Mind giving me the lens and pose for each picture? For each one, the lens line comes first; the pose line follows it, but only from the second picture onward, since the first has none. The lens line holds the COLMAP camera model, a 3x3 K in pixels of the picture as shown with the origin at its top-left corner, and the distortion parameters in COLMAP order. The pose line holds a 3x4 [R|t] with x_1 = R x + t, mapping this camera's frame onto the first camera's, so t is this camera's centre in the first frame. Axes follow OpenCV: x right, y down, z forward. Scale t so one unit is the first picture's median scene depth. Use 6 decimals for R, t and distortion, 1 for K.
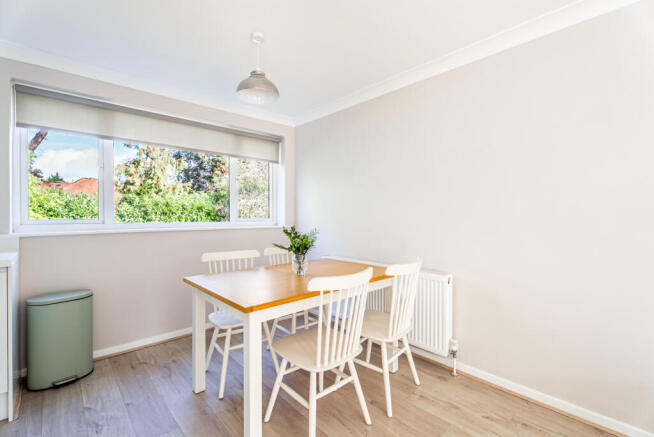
lens RADIAL K [[301.4, 0, 327.0], [0, 301.4, 218.5], [0, 0, 1]] dist [-0.050975, -0.000129]
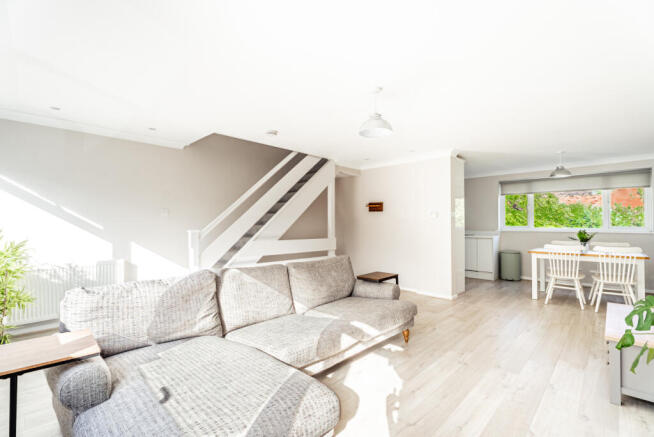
lens RADIAL K [[301.4, 0, 327.0], [0, 301.4, 218.5], [0, 0, 1]] dist [-0.050975, -0.000129]
pose [[0.057275, -0.010500, -0.998303, 2.006431], [-0.004221, 0.999933, -0.010759, -0.034493], [0.998350, 0.004830, 0.057227, -1.075932]]
